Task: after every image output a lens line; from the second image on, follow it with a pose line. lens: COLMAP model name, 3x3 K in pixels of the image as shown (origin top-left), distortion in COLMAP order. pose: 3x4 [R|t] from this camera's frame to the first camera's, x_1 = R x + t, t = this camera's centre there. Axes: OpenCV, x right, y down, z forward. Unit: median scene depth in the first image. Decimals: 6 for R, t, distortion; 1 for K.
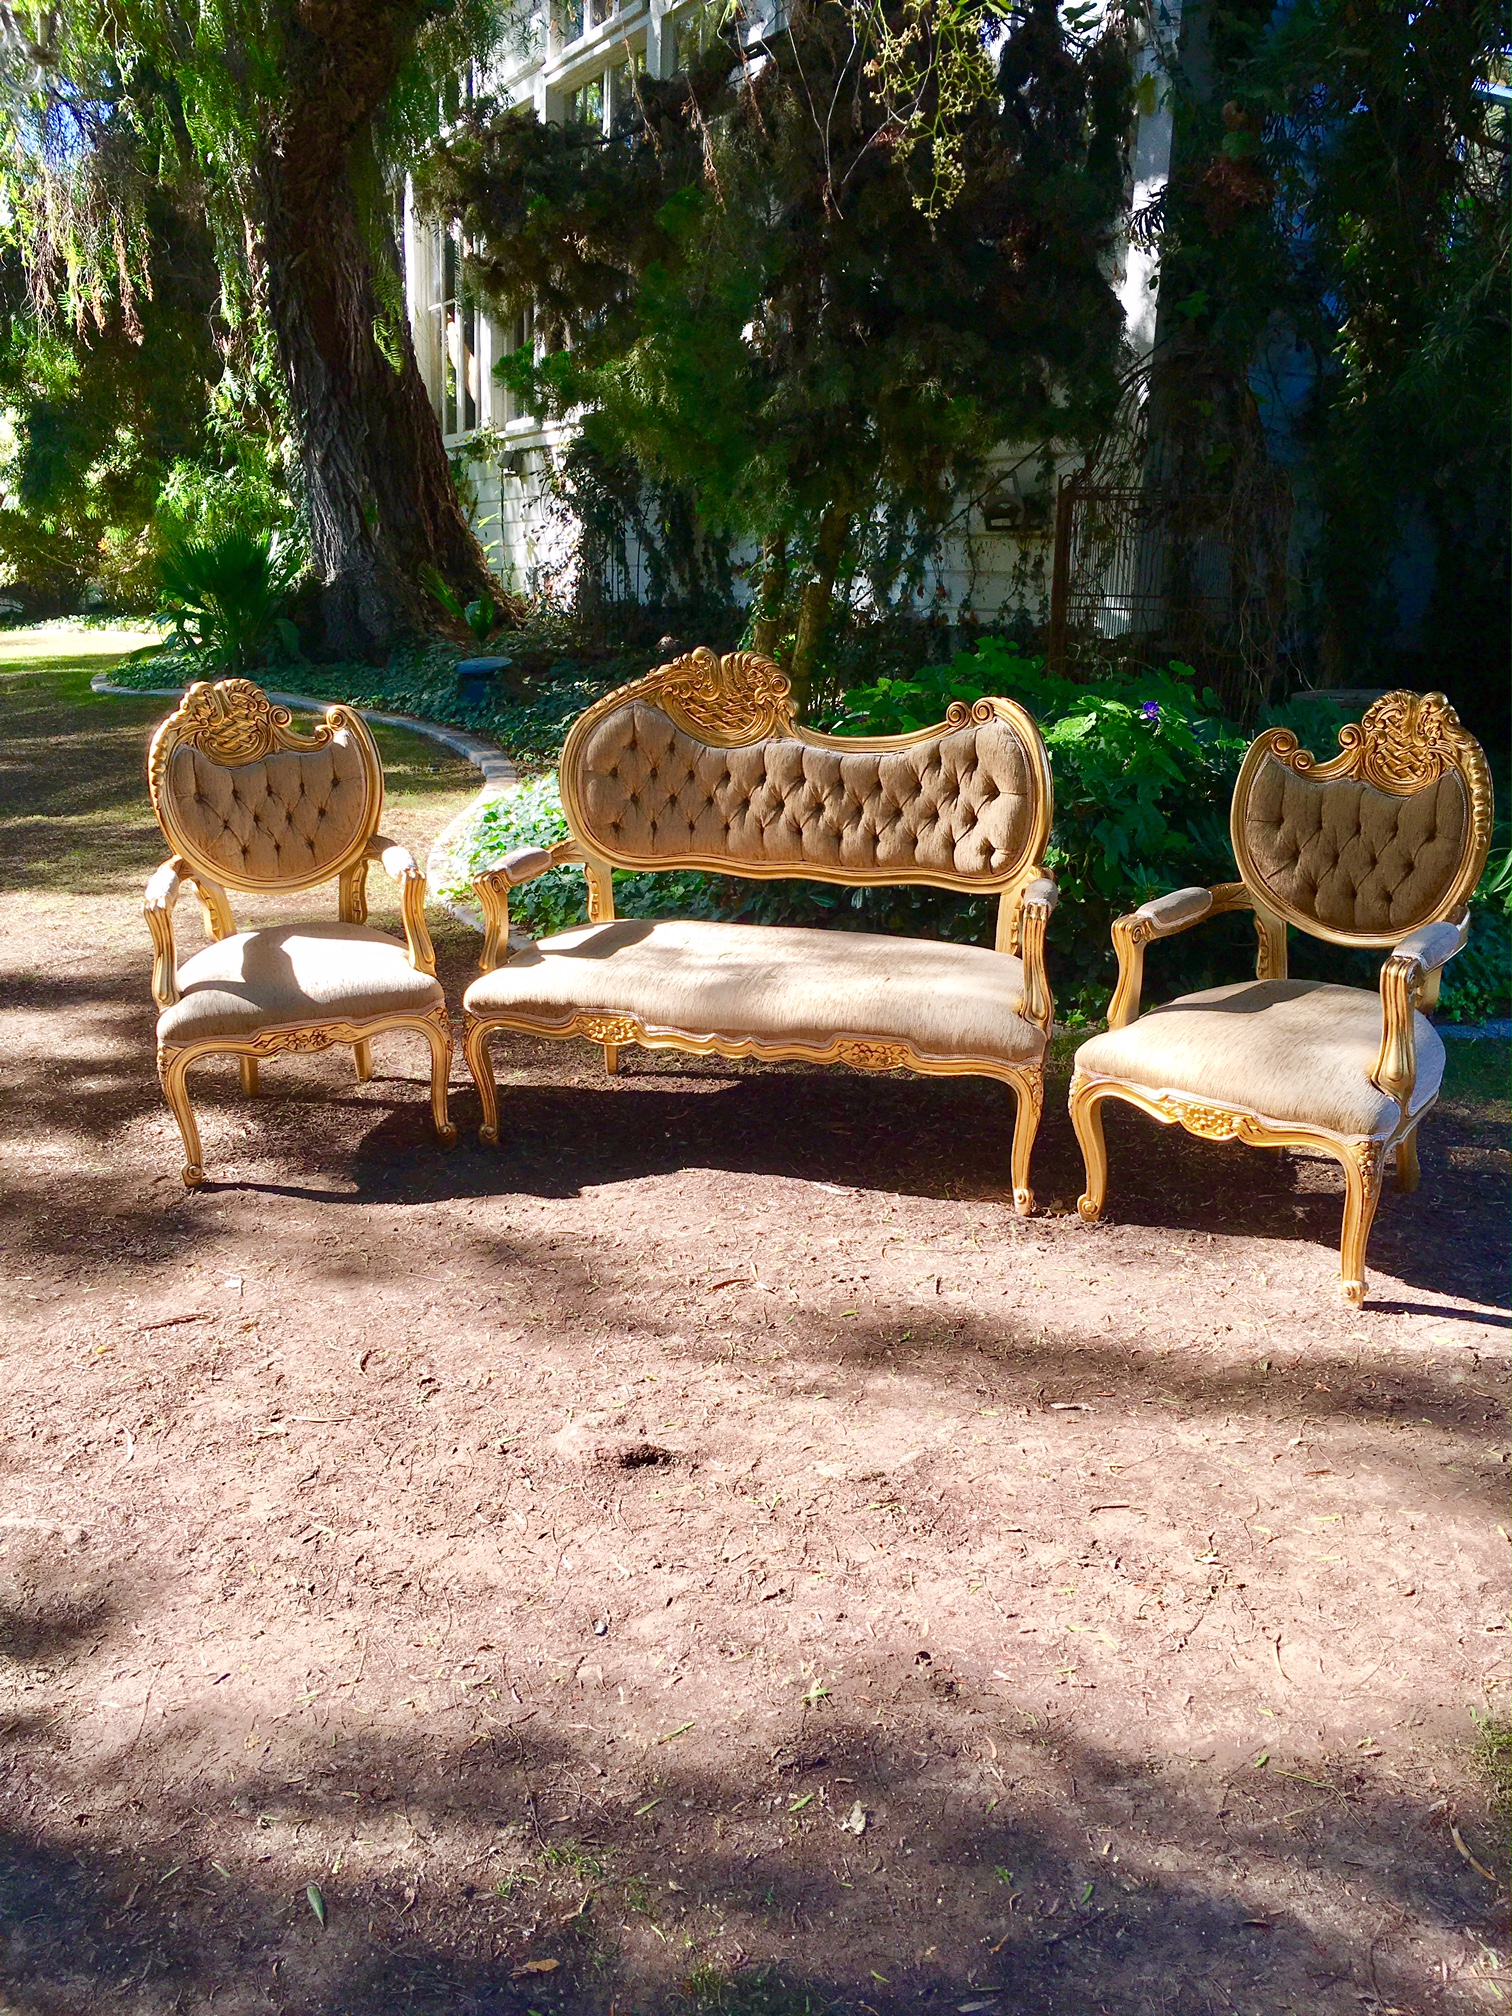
lens RADIAL K [[1683.4, 0, 756.0], [0, 1683.4, 1008.0], [0, 0, 1]] dist [0.004070, -0.000185]
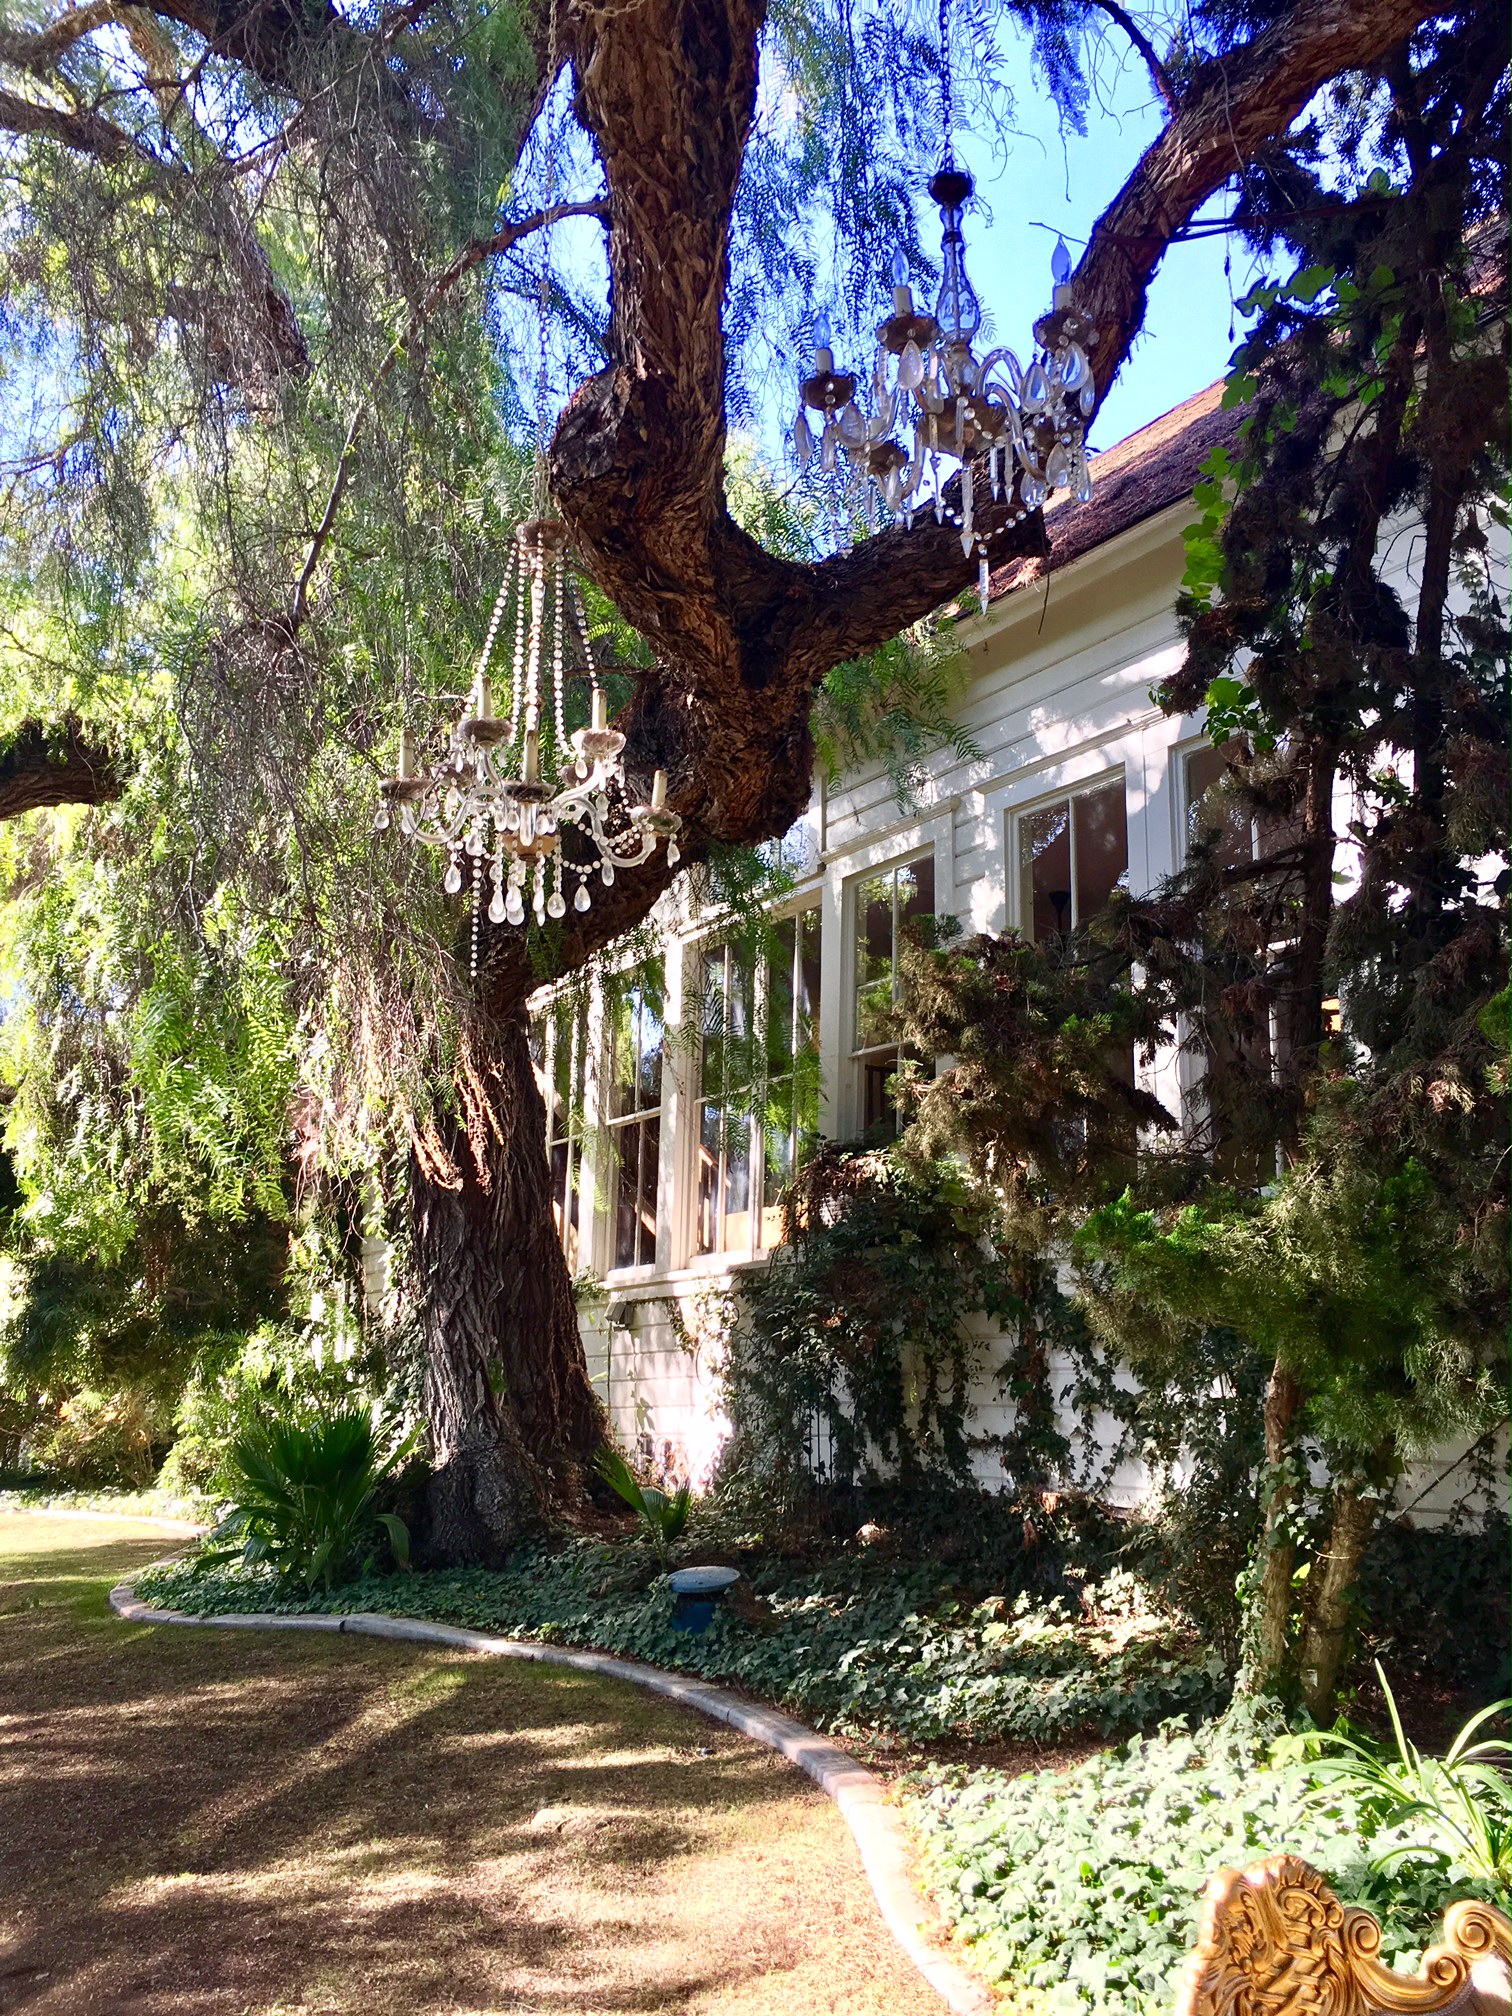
lens RADIAL K [[1706.6, 0, 756.0], [0, 1706.6, 1008.0], [0, 0, 1]] dist [0.117620, -0.136248]
pose [[0.998002, -0.004178, 0.063039, -0.155813], [0.032734, 0.887626, -0.459401, -0.059318], [-0.054036, 0.460546, 0.885989, 0.142665]]
